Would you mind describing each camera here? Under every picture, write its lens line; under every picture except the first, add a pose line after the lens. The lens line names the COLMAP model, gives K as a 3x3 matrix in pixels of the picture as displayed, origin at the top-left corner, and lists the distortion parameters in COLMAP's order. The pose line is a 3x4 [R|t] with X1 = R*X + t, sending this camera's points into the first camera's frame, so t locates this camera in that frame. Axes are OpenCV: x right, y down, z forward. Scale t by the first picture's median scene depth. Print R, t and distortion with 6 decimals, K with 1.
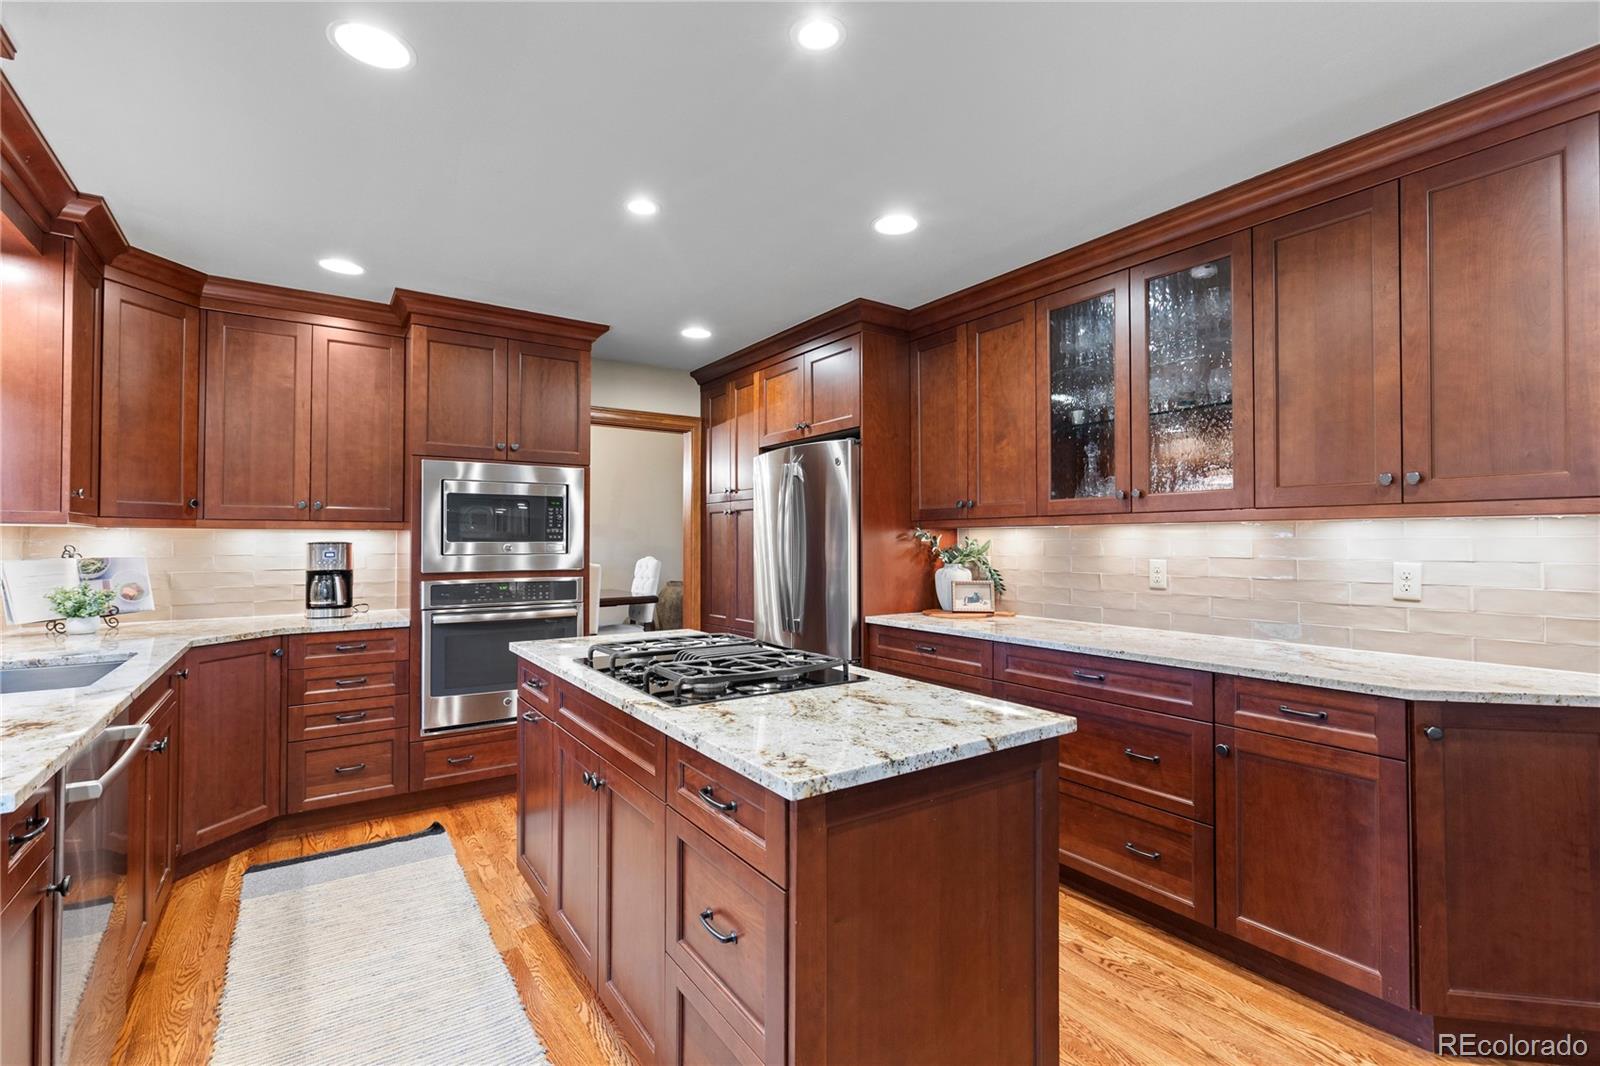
lens RADIAL K [[718.2, 0, 798.1], [0, 718.2, 532.6], [0, 0, 1]] dist [0.002688, -0.000132]
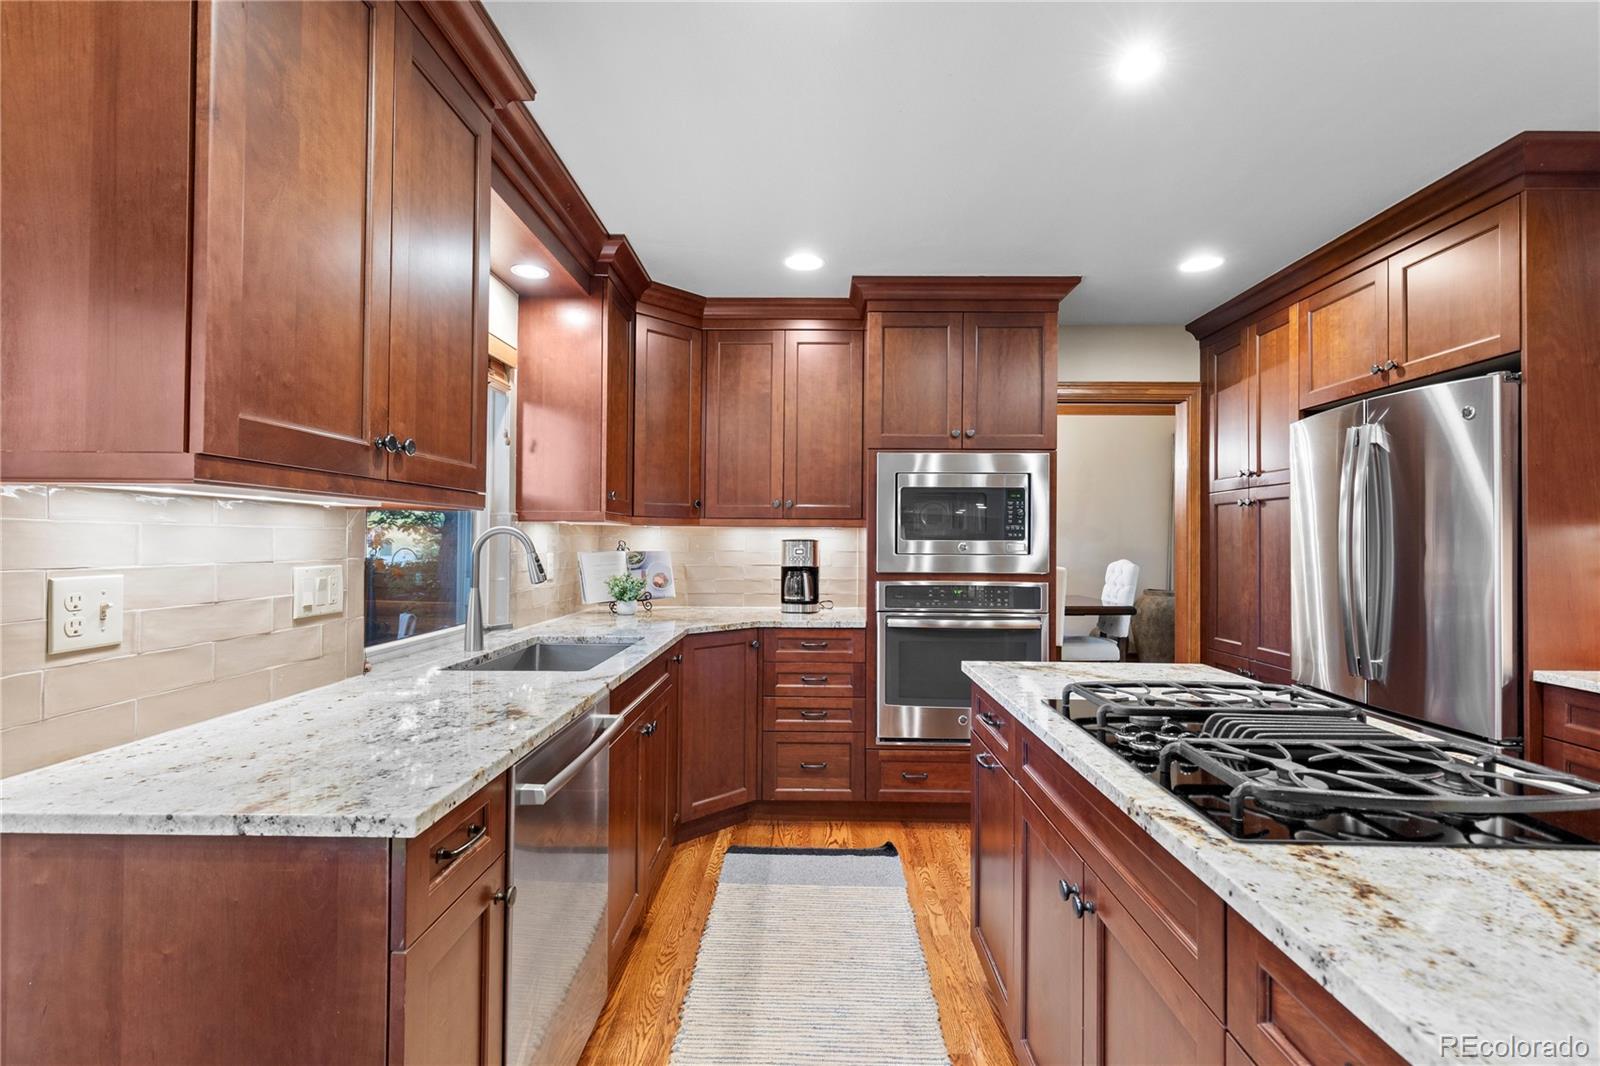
lens RADIAL K [[718.2, 0, 806.1], [0, 718.2, 529.8], [0, 0, 1]] dist [0.002688, -0.000132]
pose [[0.820997, -0.001817, -0.570930, -0.060085], [-0.000939, 0.999989, -0.004532, 0.004419], [0.570932, 0.004257, 0.820986, 0.171631]]
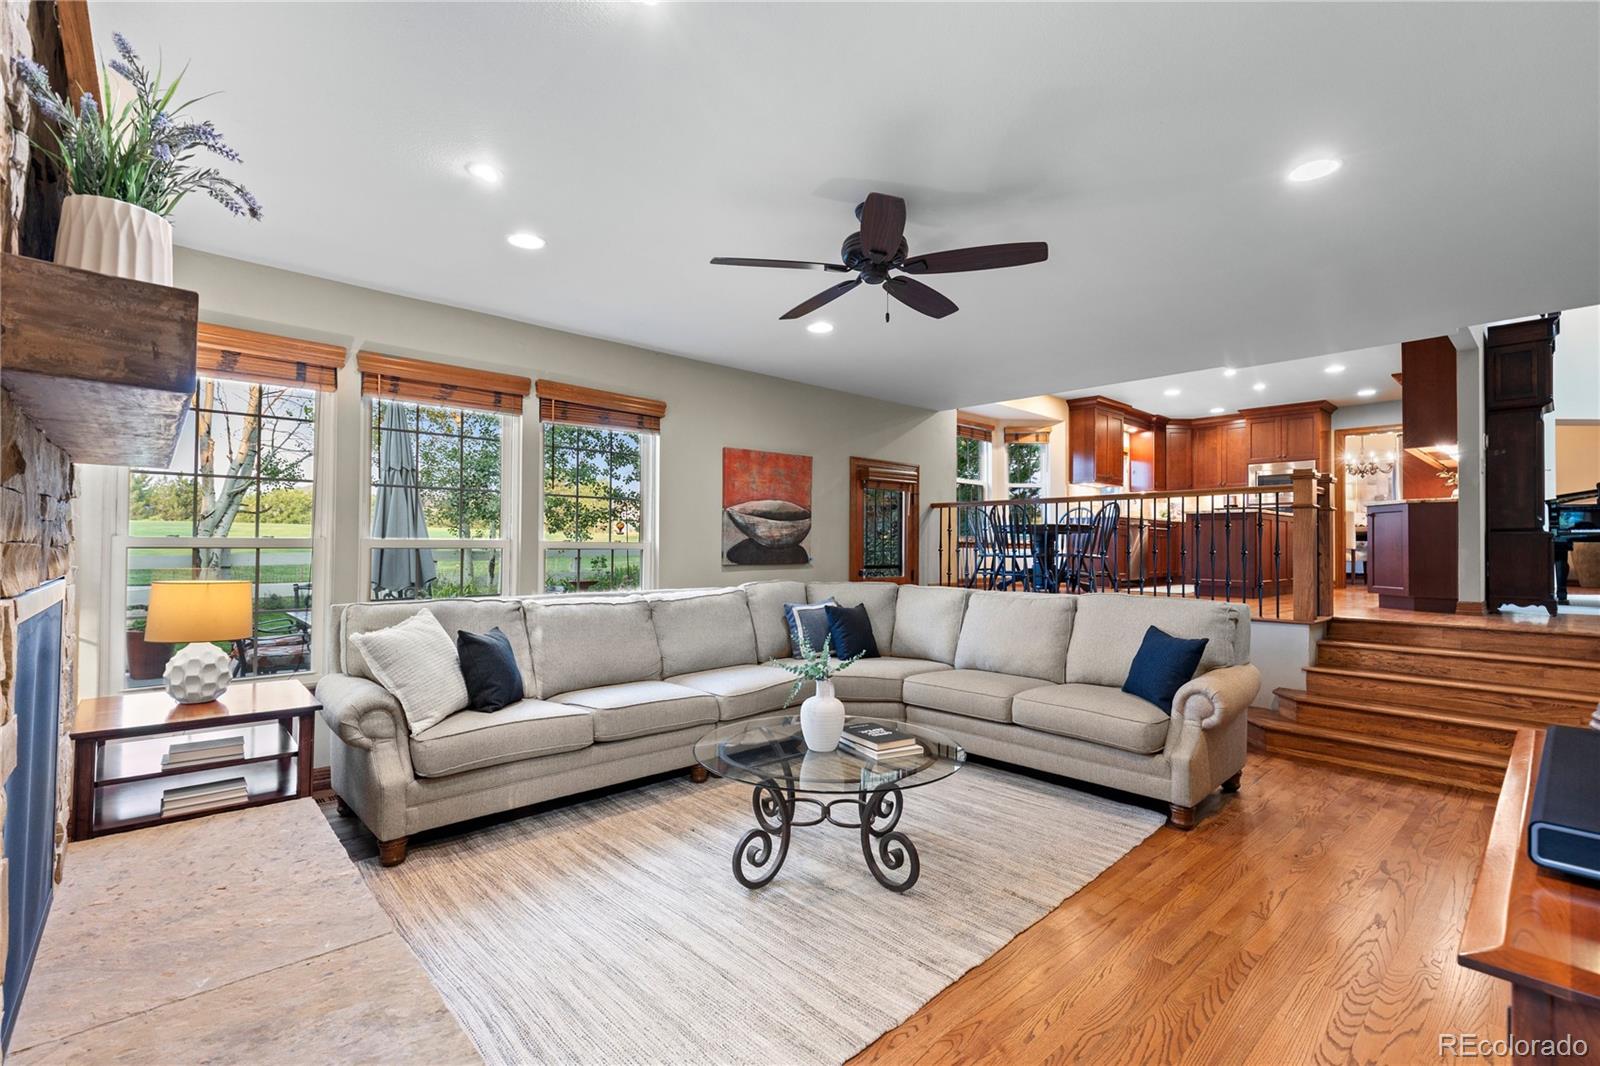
lens RADIAL K [[718.2, 0, 799.8], [0, 718.2, 533.4], [0, 0, 1]] dist [0.002688, -0.000132]
pose [[0.158443, -0.016356, -0.987233, 2.141612], [0.000086, 0.999863, -0.016551, 0.232989], [0.987368, 0.002538, 0.158422, -1.313485]]
